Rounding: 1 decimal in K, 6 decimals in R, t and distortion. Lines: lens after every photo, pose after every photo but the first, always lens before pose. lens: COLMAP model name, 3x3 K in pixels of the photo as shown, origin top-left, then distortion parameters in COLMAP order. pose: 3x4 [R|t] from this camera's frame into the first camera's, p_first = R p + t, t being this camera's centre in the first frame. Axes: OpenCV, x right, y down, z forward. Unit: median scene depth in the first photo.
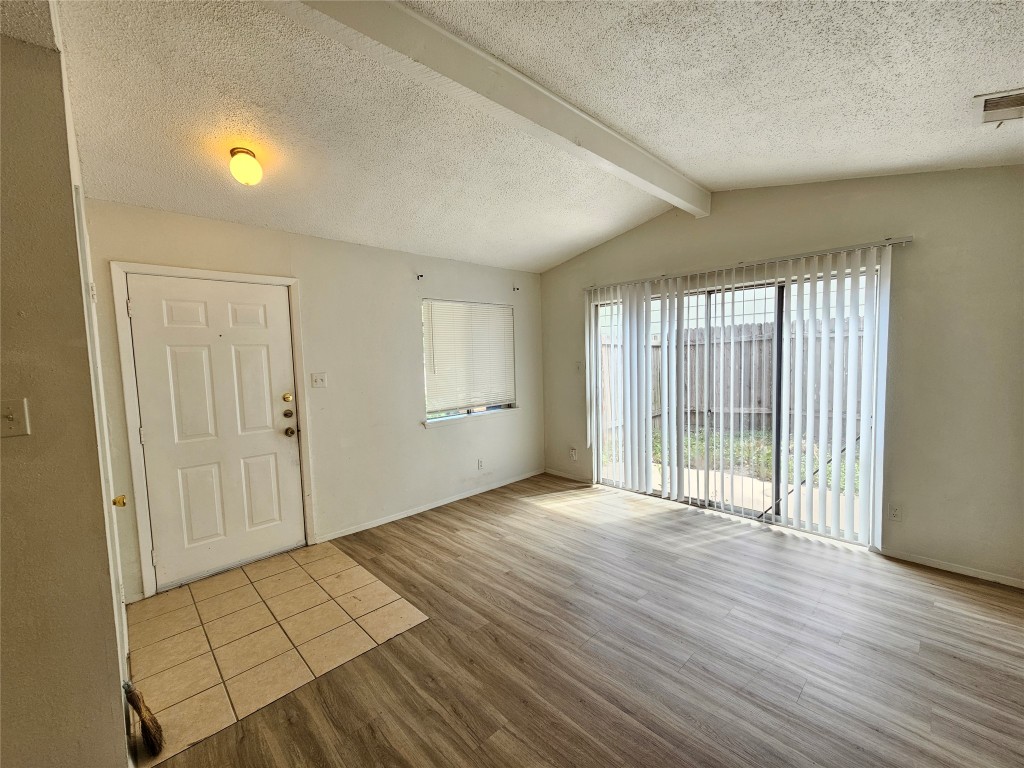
lens RADIAL K [[419.1, 0, 515.9], [0, 419.1, 384.5], [0, 0, 1]] dist [0.003215, 0.000289]
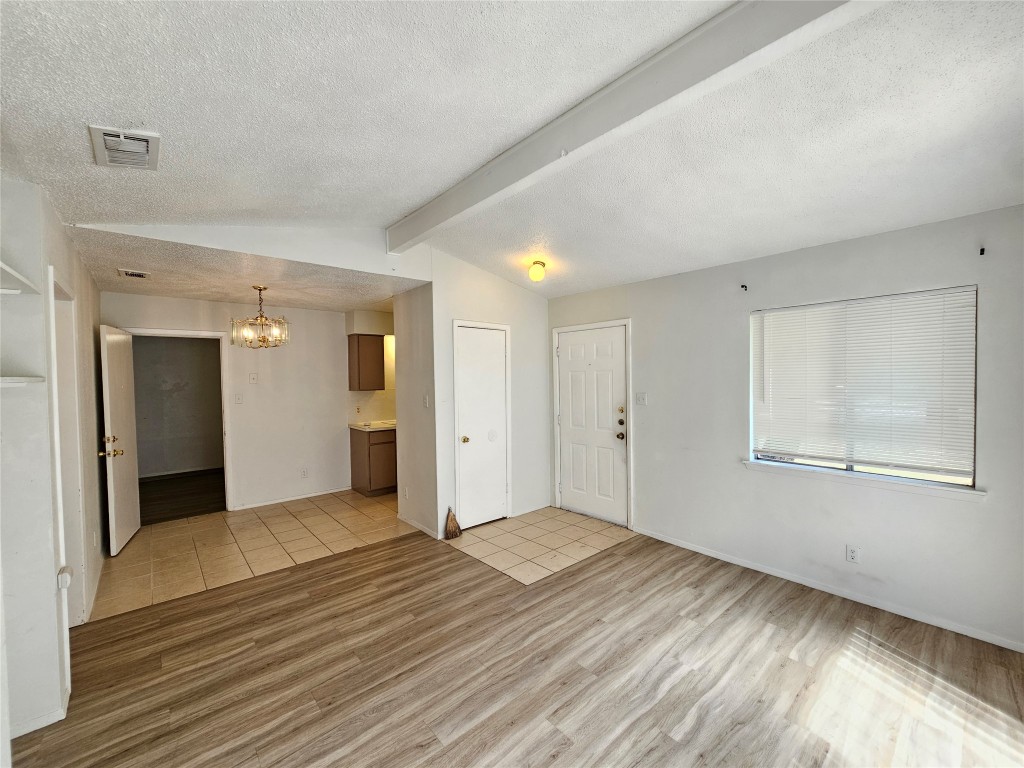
lens RADIAL K [[419.1, 0, 516.1], [0, 419.1, 386.0], [0, 0, 1]] dist [0.003215, 0.000289]
pose [[-0.040608, 0.057661, -0.997510, 0.785013], [-0.051064, 0.996909, 0.059705, -0.105963], [0.997869, 0.053362, -0.037538, 0.718209]]
